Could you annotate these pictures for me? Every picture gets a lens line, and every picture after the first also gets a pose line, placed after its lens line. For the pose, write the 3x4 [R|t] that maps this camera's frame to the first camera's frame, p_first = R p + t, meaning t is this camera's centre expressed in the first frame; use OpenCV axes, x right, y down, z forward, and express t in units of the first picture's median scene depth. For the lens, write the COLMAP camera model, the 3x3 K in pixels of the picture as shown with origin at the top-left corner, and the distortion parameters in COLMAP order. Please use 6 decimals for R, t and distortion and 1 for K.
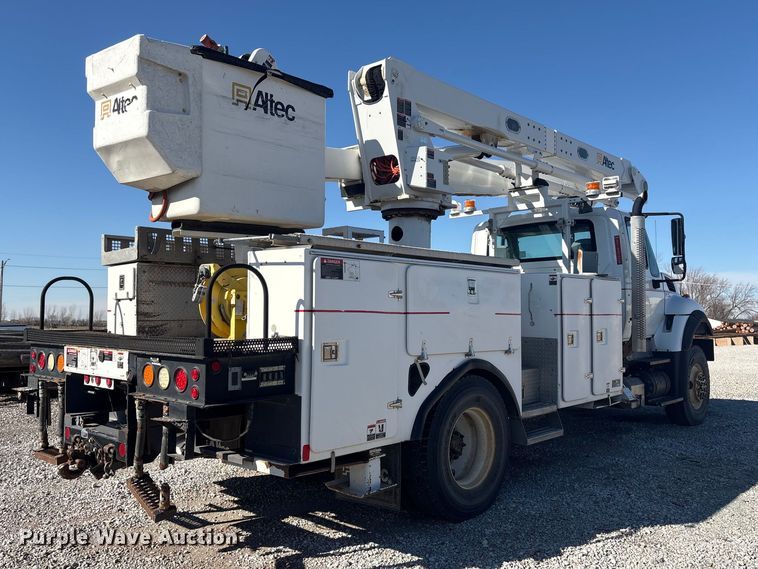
lens RADIAL K [[607.8, 0, 379.0], [0, 607.8, 284.5], [0, 0, 1]] dist [0.075779, -0.115941]
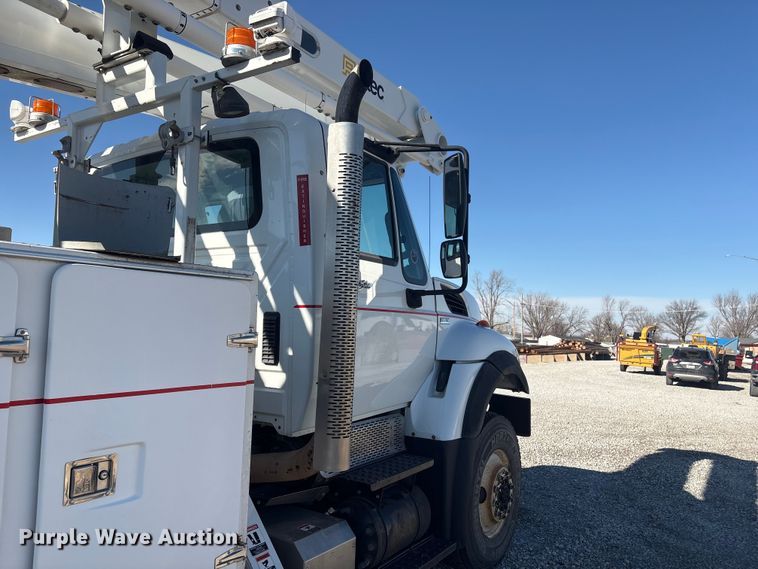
lens RADIAL K [[577.9, 0, 379.1], [0, 577.9, 289.2], [0, 0, 1]] dist [0.011793, -0.006562]
pose [[0.978816, 0.041536, 0.200486, 0.372890], [-0.038522, 0.999079, -0.018913, 0.001780], [-0.201087, 0.010789, 0.979514, 0.632403]]
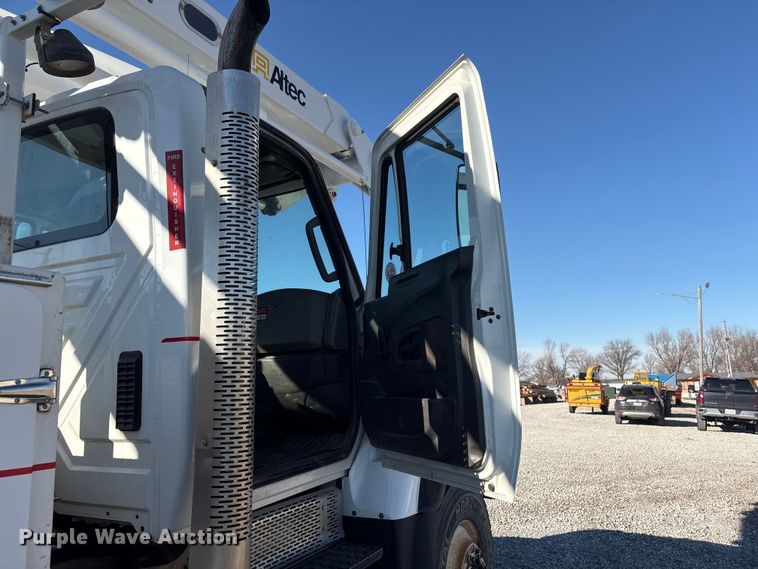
lens RADIAL K [[585.5, 0, 379.0], [0, 585.5, 284.5], [0, 0, 1]] dist [0.005482, 0.002441]
pose [[0.956467, 0.022393, 0.290981, 0.411033], [0.012477, 0.993003, -0.117431, 0.015306], [-0.291575, 0.115950, 0.949495, 0.742262]]
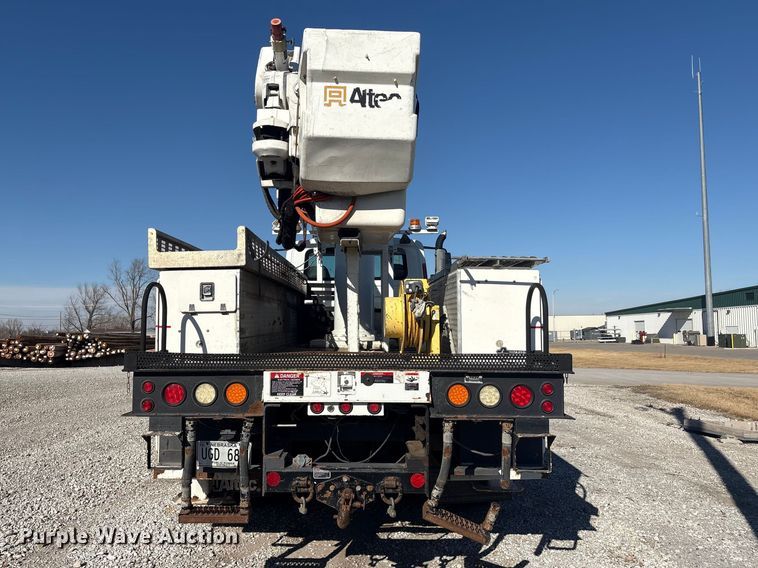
lens RADIAL K [[577.9, 0, 379.1], [0, 577.9, 288.7], [0, 0, 1]] dist [0.011793, -0.006562]
pose [[0.772958, 0.038154, 0.633309, -0.437432], [-0.027911, 0.999269, -0.026136, 0.003896], [-0.633843, 0.002526, 0.773458, 0.158024]]
